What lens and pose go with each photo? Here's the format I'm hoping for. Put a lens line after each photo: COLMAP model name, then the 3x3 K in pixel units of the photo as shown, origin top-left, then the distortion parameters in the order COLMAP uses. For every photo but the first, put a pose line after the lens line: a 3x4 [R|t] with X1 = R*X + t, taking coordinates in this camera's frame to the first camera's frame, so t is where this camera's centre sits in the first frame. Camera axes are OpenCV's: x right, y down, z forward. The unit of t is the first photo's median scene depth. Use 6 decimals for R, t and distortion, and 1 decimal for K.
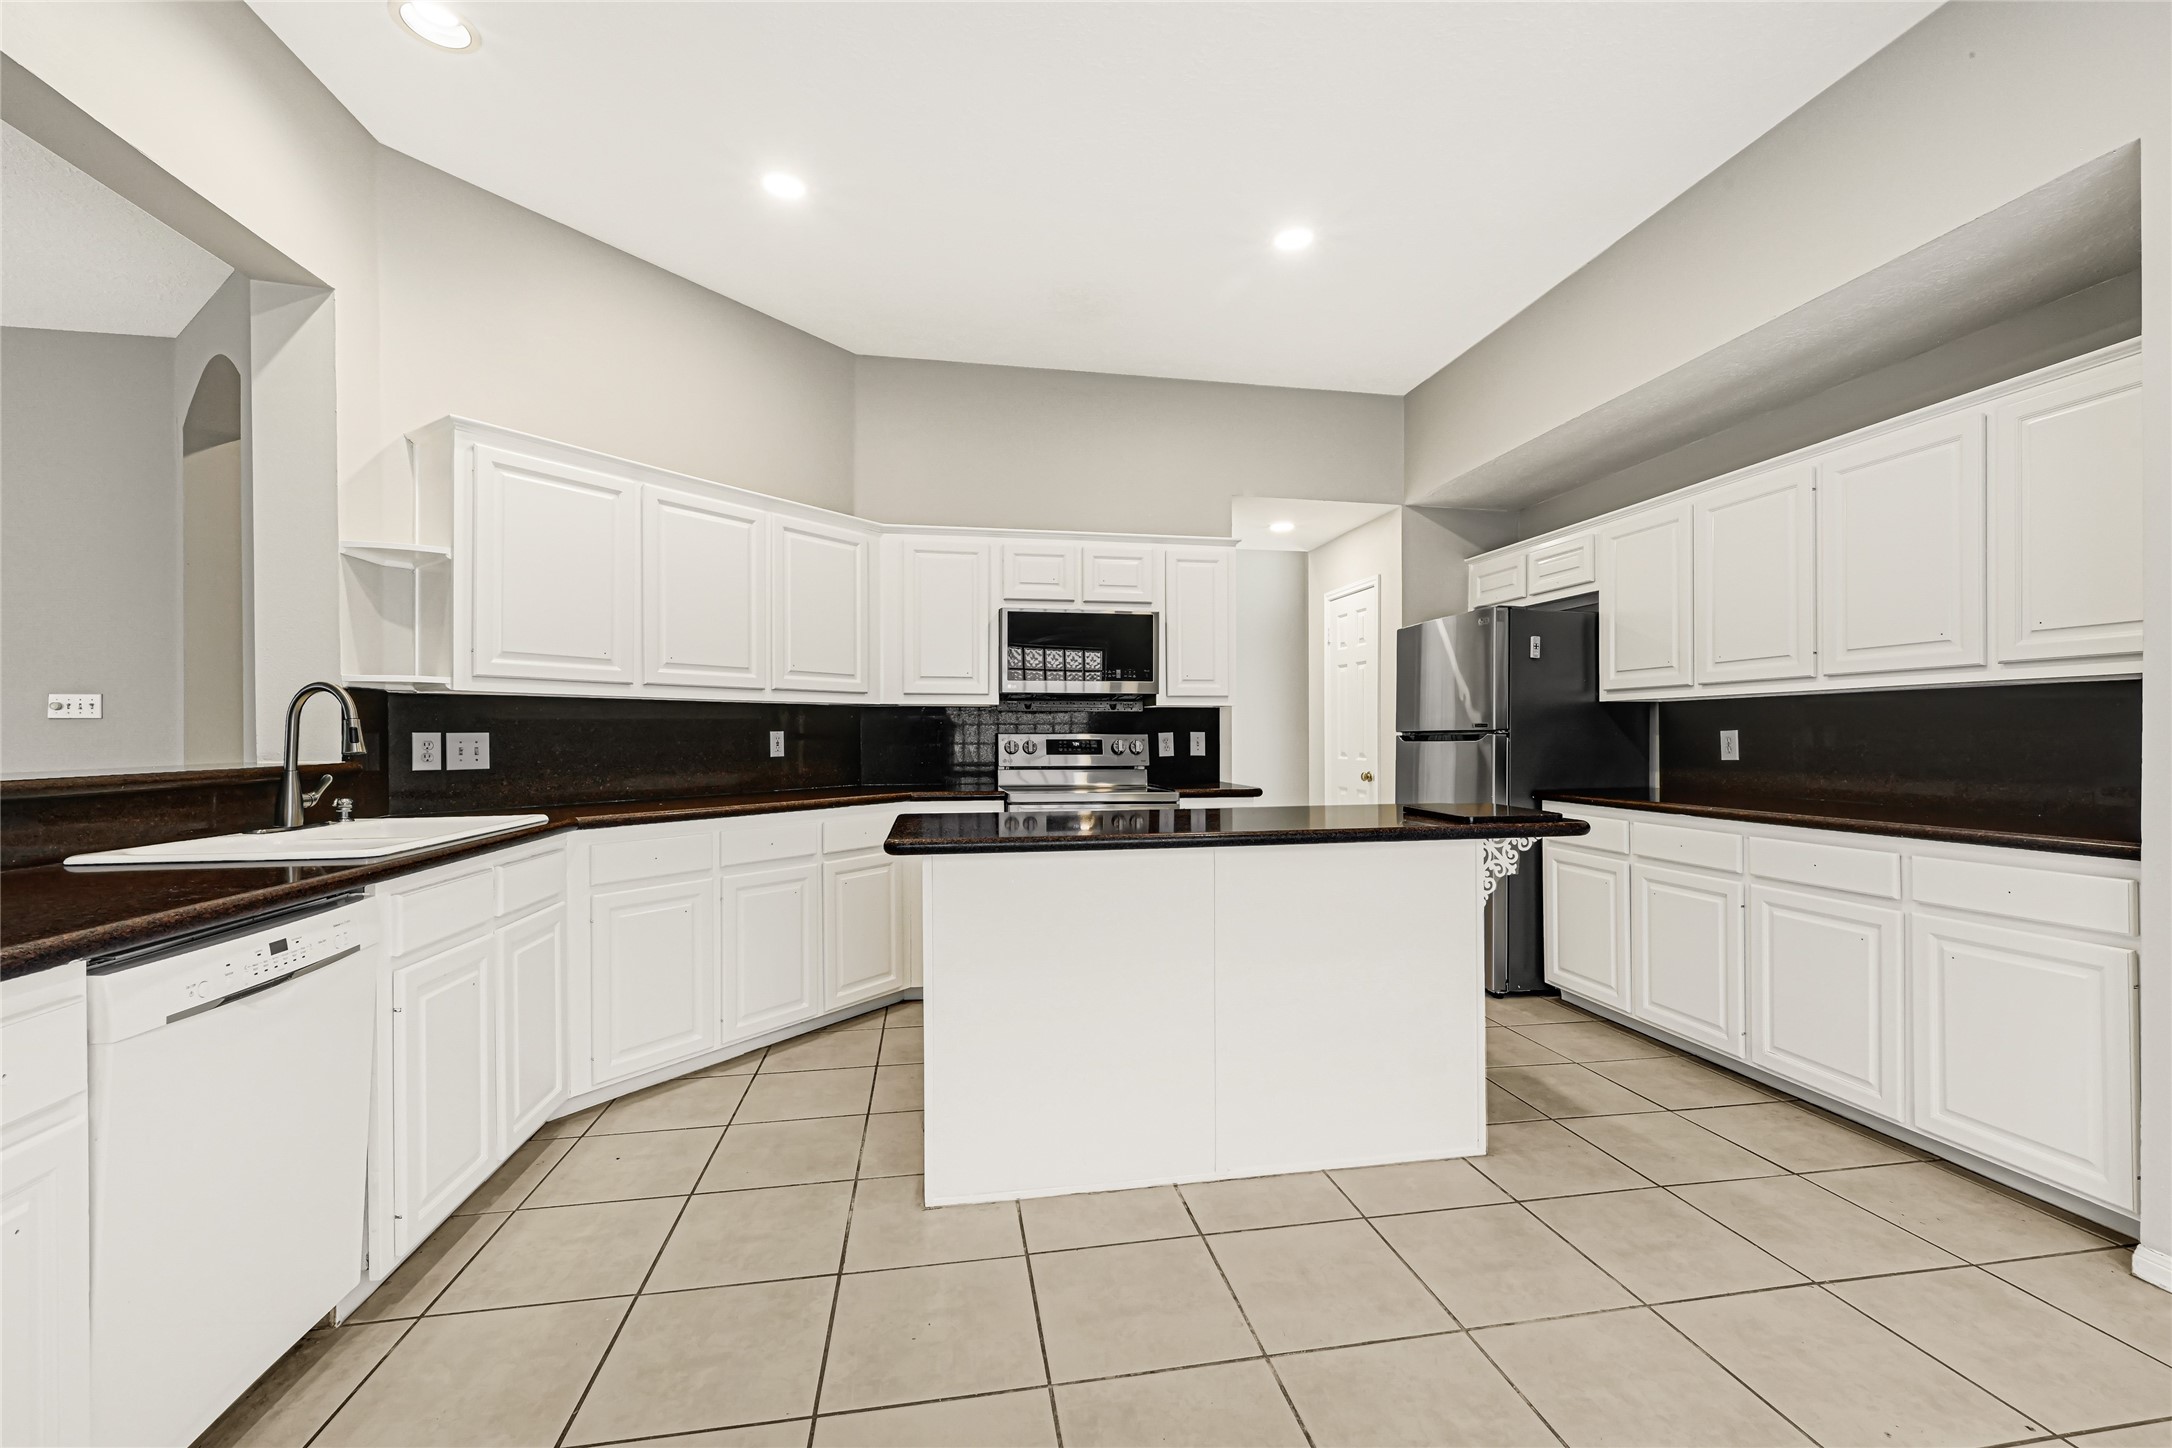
lens RADIAL K [[882.8, 0, 1097.4], [0, 882.8, 740.0], [0, 0, 1]] dist [0.002451, 0.000045]
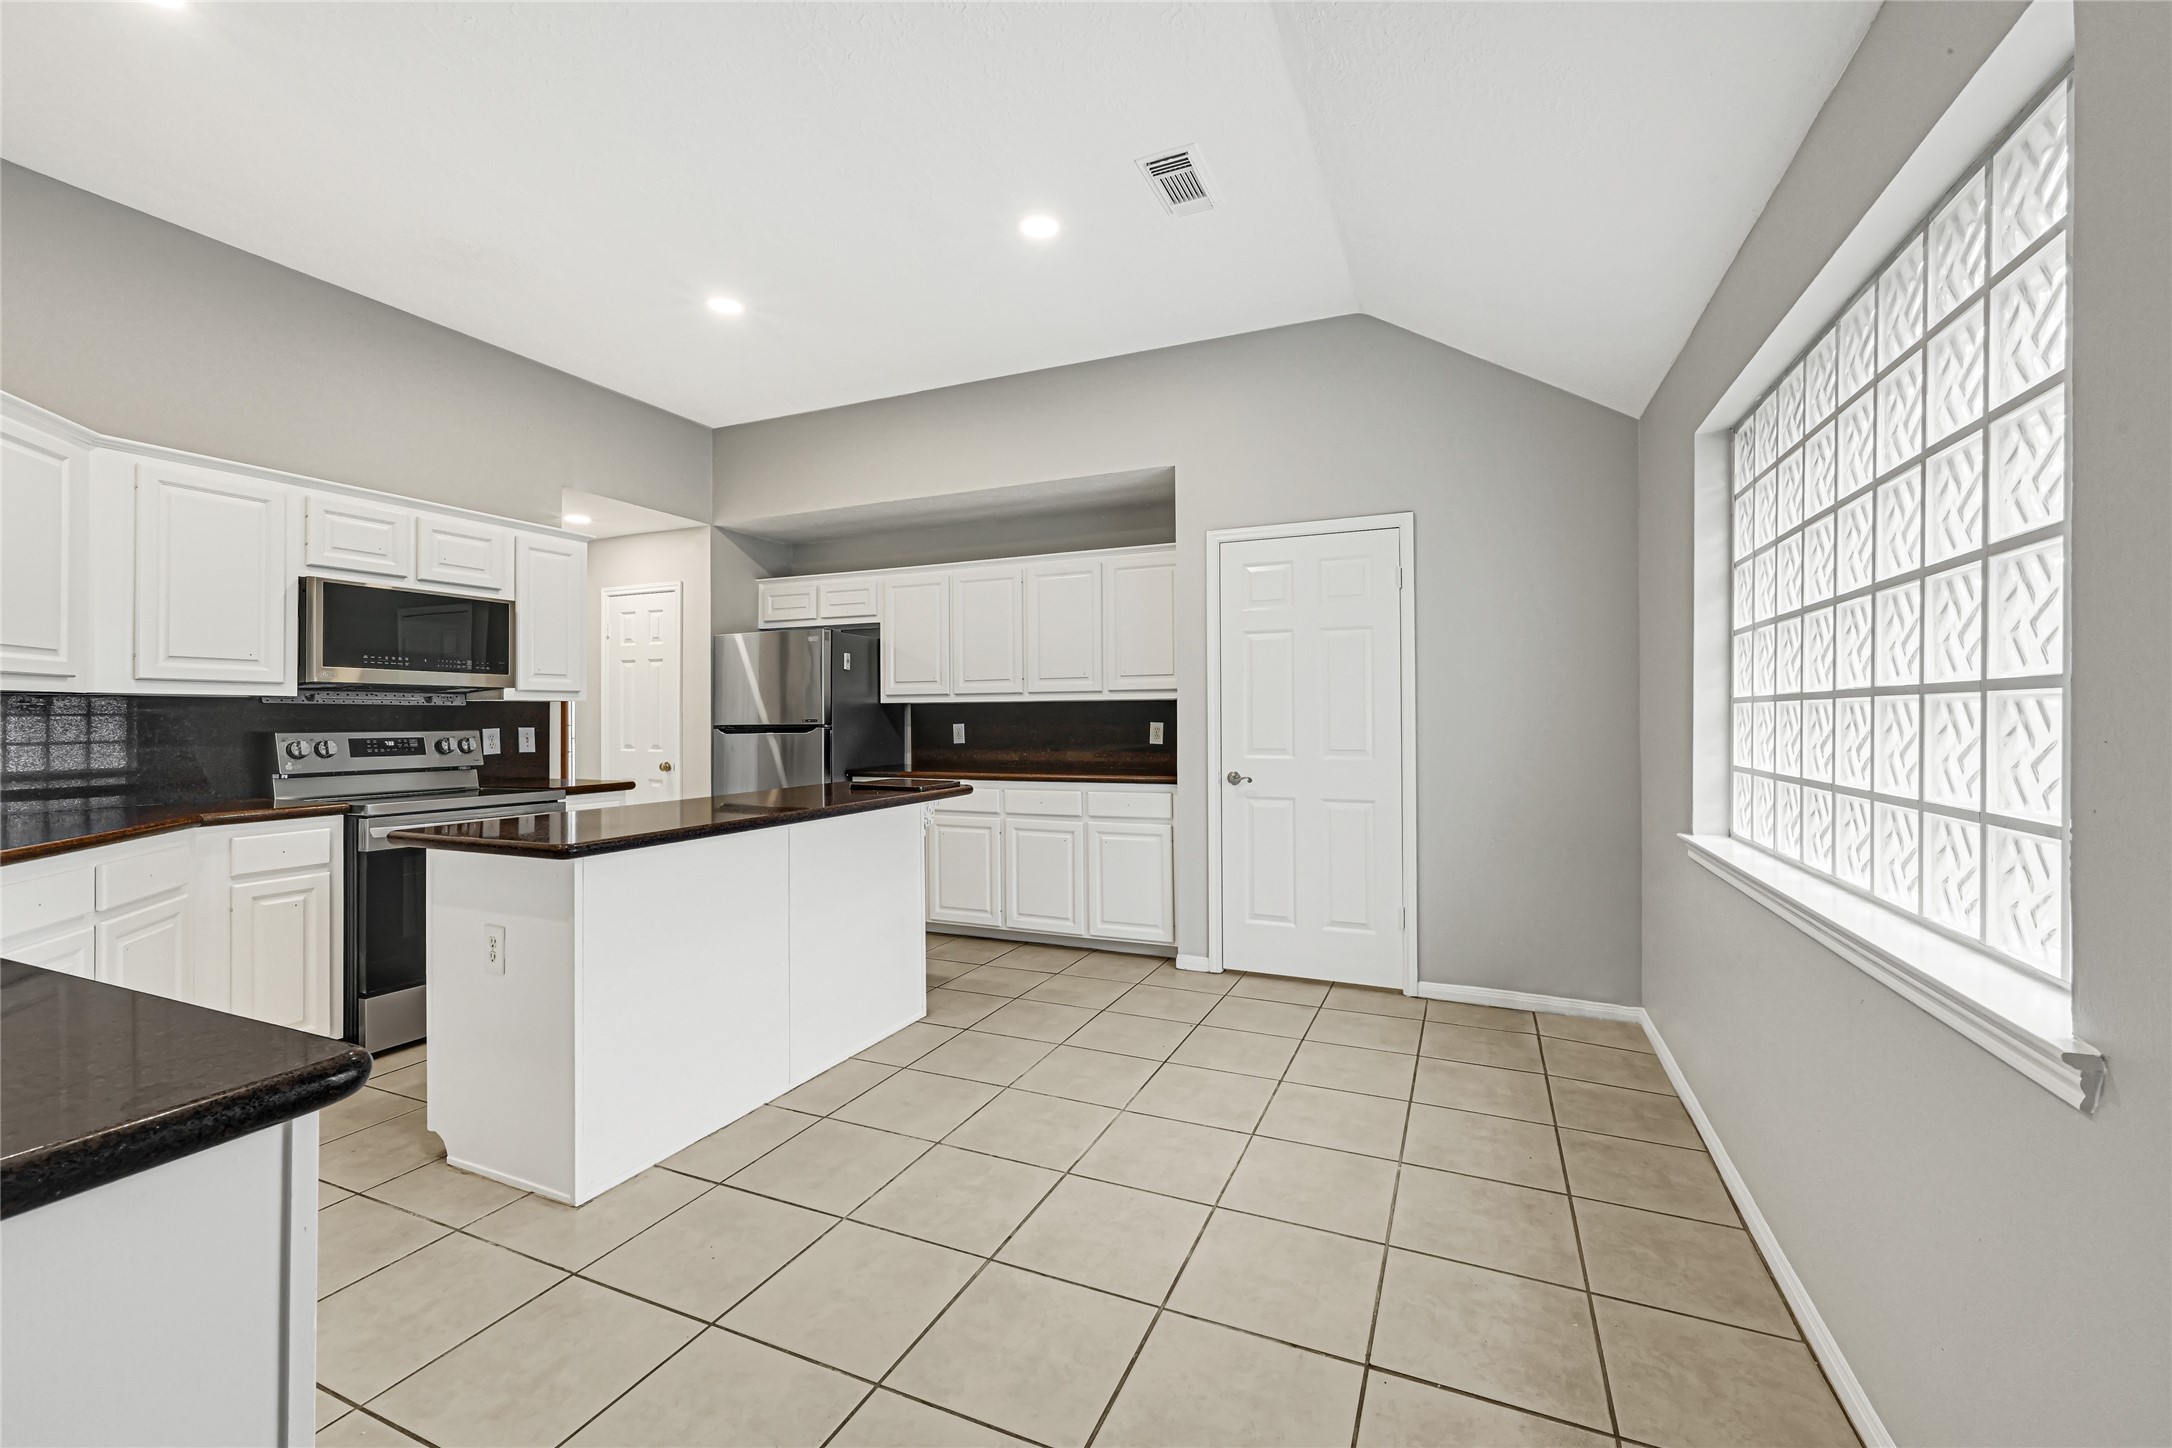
lens RADIAL K [[876.1, 0, 1082.1], [0, 876.1, 715.6], [0, 0, 1]] dist [0.001773, 0.000030]
pose [[0.561952, 0.001032, 0.827169, -0.378239], [0.008690, 0.999937, -0.007152, -0.011254], [-0.827124, 0.011207, 0.561907, -0.025776]]
